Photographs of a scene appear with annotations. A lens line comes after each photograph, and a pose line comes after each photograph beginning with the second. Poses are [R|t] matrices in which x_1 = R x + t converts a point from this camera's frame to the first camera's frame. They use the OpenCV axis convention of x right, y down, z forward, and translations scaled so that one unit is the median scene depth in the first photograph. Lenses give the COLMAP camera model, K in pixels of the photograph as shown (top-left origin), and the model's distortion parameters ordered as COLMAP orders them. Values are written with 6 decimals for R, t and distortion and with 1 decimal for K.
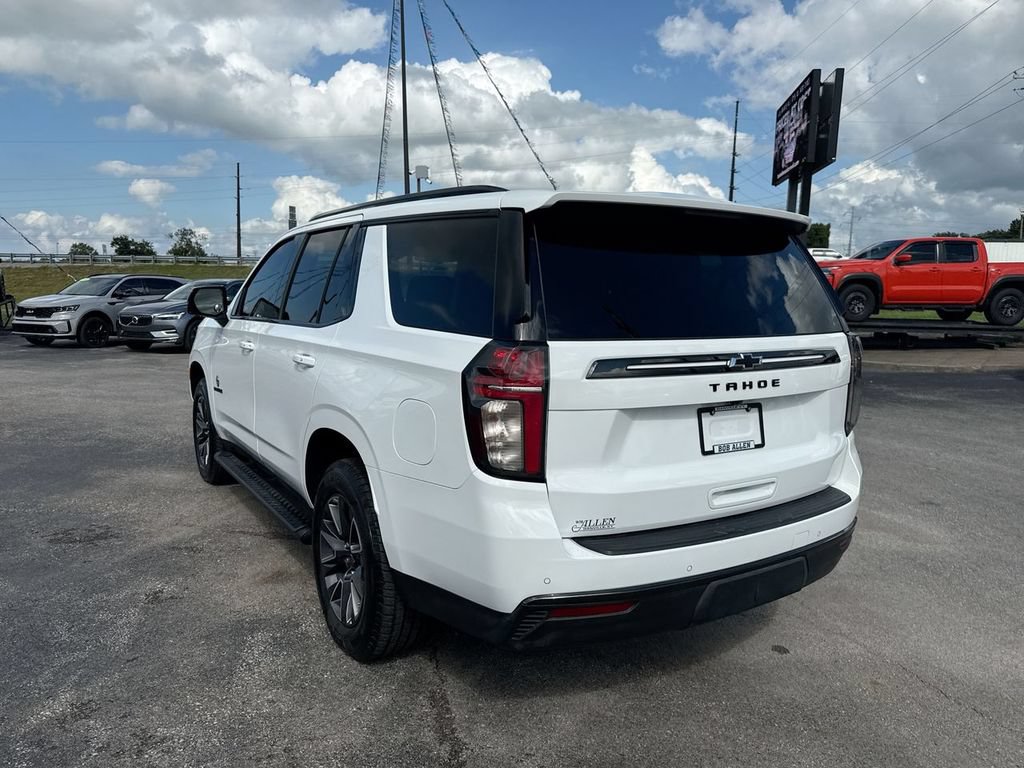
lens RADIAL K [[733.7, 0, 505.1], [0, 733.7, 378.5], [0, 0, 1]] dist [0.003756, -0.008825]
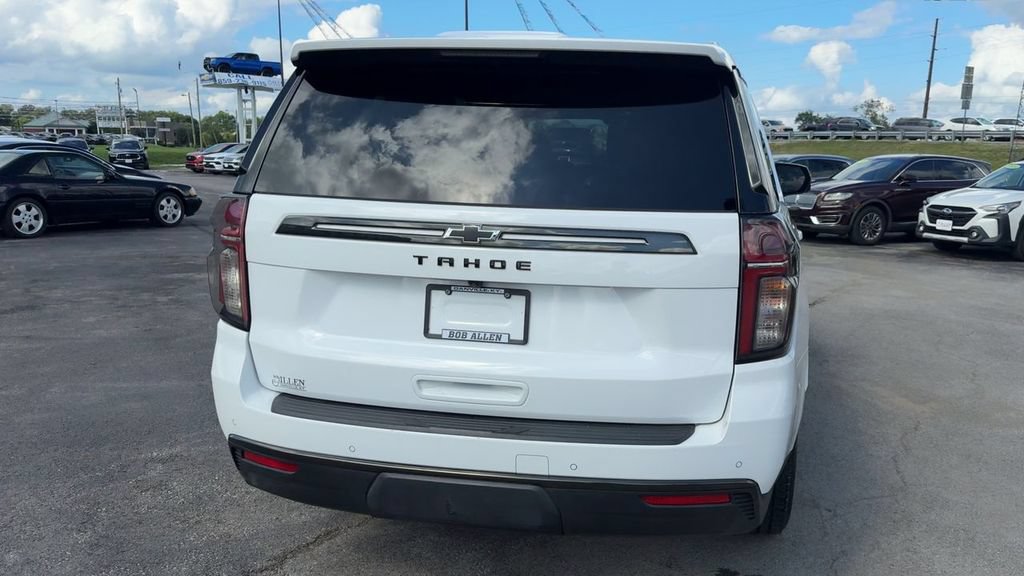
lens RADIAL K [[822.5, 0, 592.5], [0, 822.5, 333.0], [0, 0, 1]] dist [0.121425, -0.257070]
pose [[0.740221, 0.143468, -0.656879, 0.926342], [-0.095396, 0.989496, 0.108615, -0.023781], [0.665561, -0.017736, 0.746132, 0.340965]]
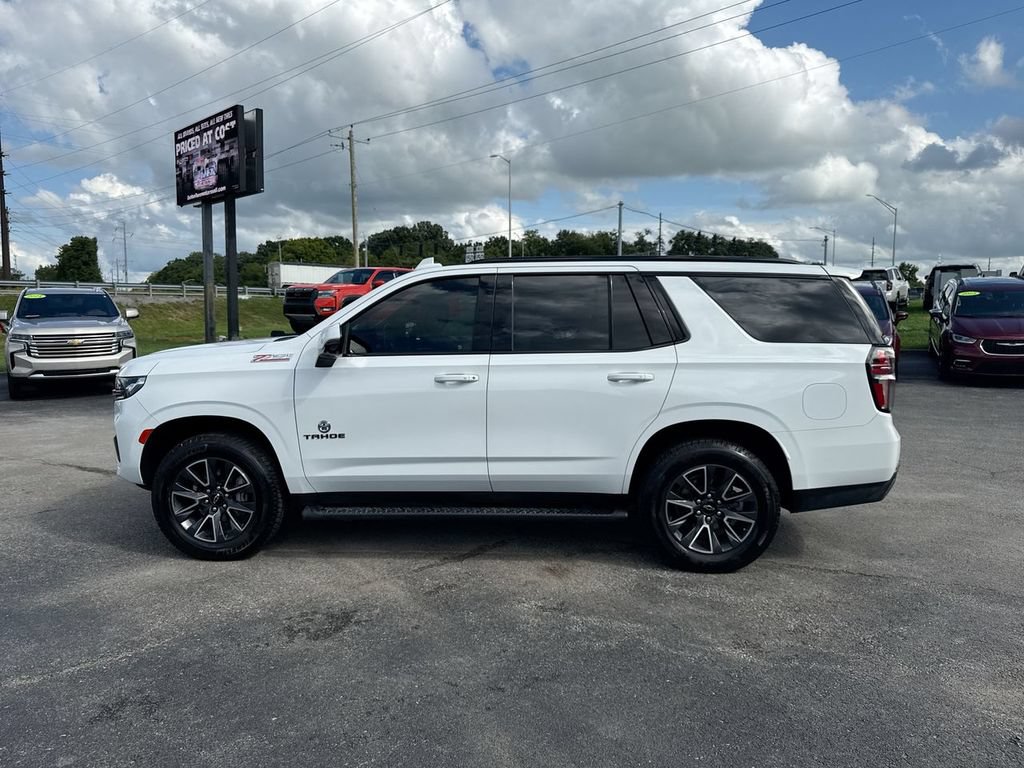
lens RADIAL K [[722.2, 0, 512.0], [0, 722.2, 384.0], [0, 0, 1]] dist [0.098434, -0.147236]
pose [[0.580553, -0.097684, 0.808342, -1.703540], [0.108180, 0.993230, 0.042331, -0.107050], [-0.807004, 0.062871, 0.587189, 0.498431]]
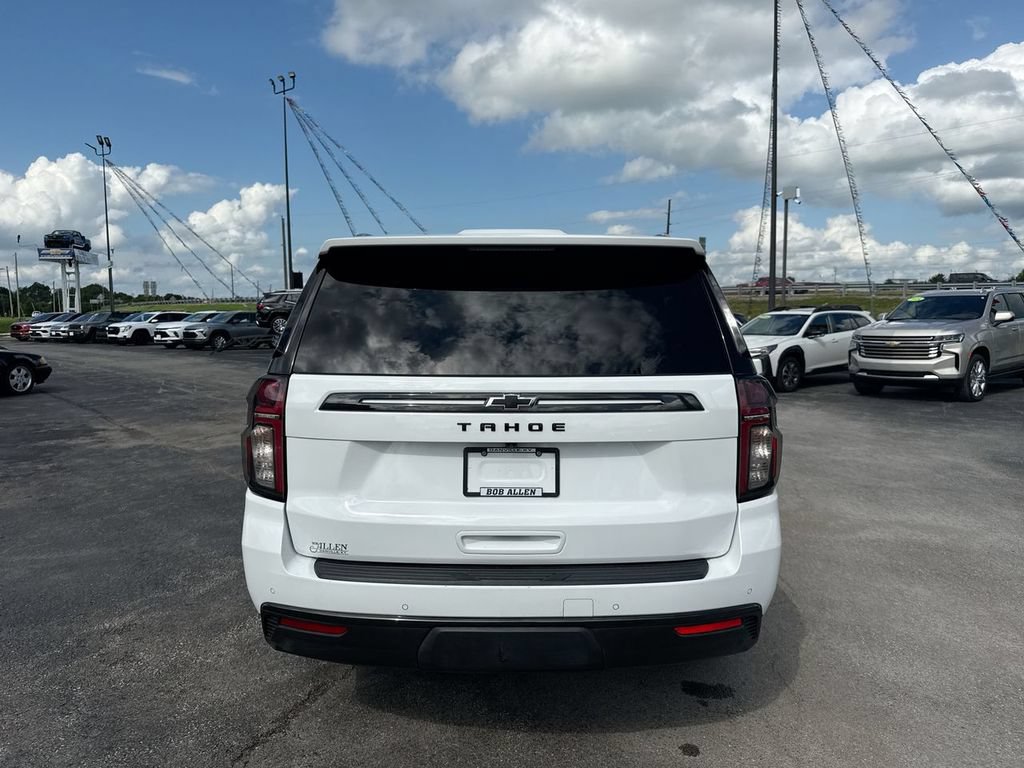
lens RADIAL K [[722.2, 0, 512.0], [0, 722.2, 384.0], [0, 0, 1]] dist [0.098434, -0.147236]
pose [[0.840121, 0.035369, -0.541244, 0.726204], [-0.051545, 0.998562, -0.014756, -0.028541], [0.539944, 0.040295, 0.840736, 0.190280]]
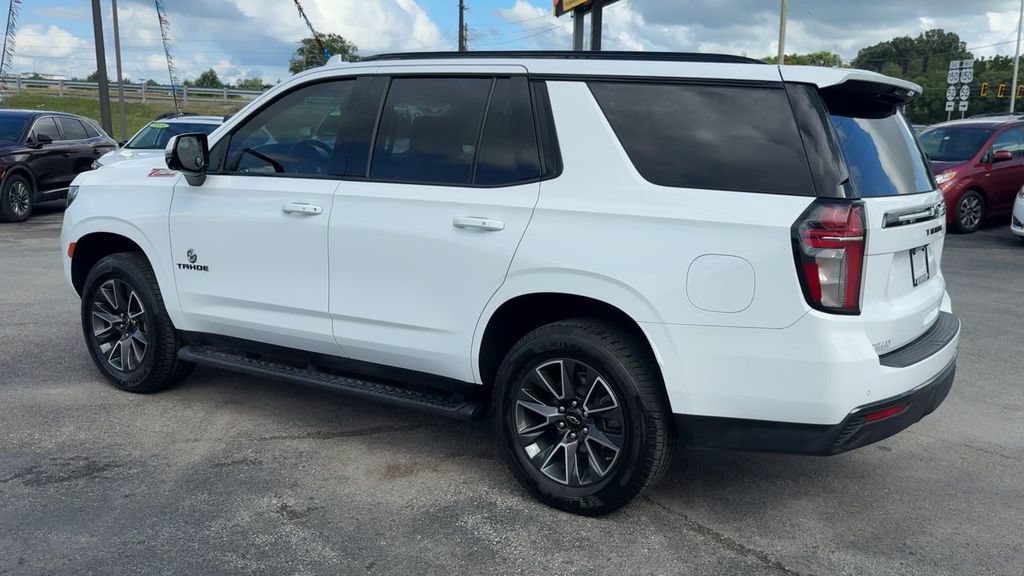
lens RADIAL K [[879.1, 0, 635.6], [0, 879.1, 298.4], [0, 0, 1]] dist [0.100093, -0.152076]
pose [[0.876024, -0.072406, 0.476801, -0.756647], [0.039248, 0.996090, 0.079154, -0.013154], [-0.480668, -0.050627, 0.875440, -0.088835]]
